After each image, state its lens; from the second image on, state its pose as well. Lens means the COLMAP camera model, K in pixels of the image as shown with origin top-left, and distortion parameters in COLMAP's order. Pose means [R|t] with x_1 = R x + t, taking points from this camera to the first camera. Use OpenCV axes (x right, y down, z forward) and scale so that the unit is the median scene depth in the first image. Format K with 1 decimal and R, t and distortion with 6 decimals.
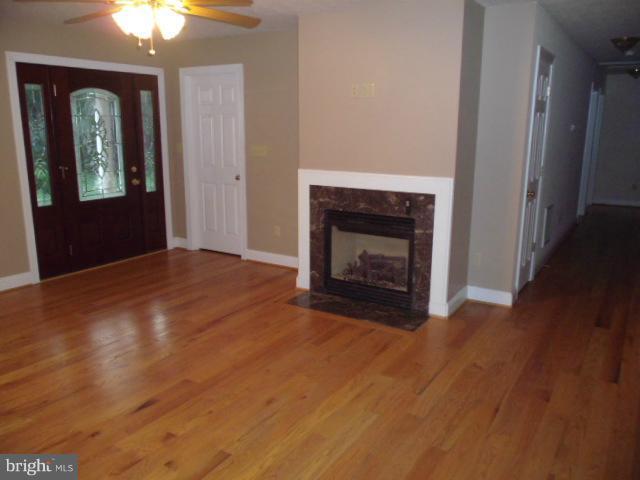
lens RADIAL K [[525.0, 0, 320.0], [0, 525.0, 240.0], [0, 0, 1]] dist [-0.008403, -0.005427]
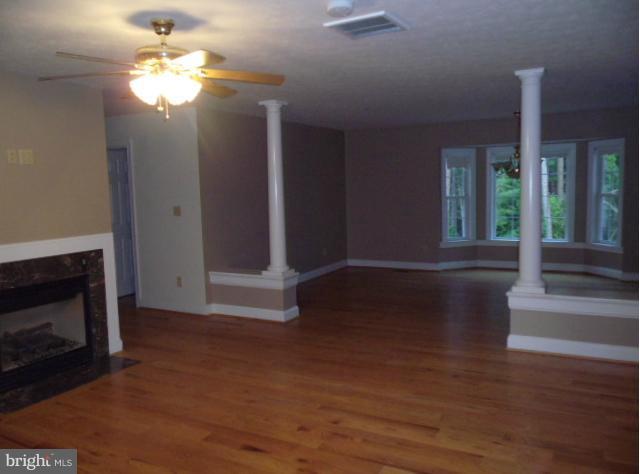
lens RADIAL K [[518.6, 0, 320.0], [0, 518.6, 237.0], [0, 0, 1]] dist [-0.000658, -0.000528]
pose [[-0.065168, -0.102604, 0.992585, -0.819962], [0.240540, 0.963753, 0.115416, -0.111328], [-0.968449, 0.246278, -0.038125, 0.496042]]
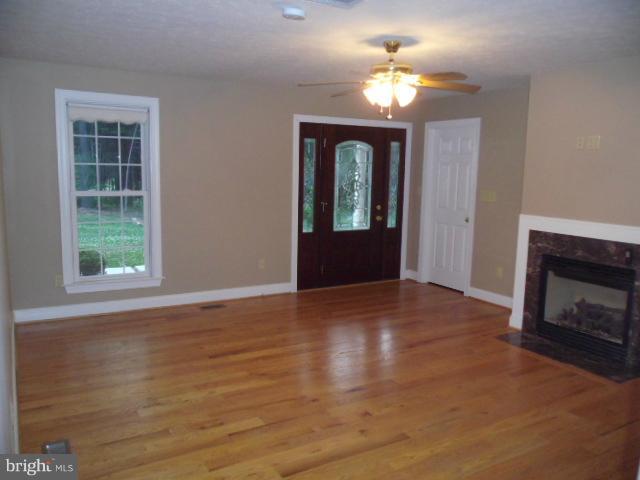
lens RADIAL K [[525.0, 0, 320.0], [0, 525.0, 240.0], [0, 0, 1]] dist [-0.008403, -0.005427]
pose [[0.887641, 0.076477, -0.454141, 0.086898], [-0.113871, 0.991943, -0.055524, 0.022038], [0.446236, 0.100999, 0.889198, -0.124677]]
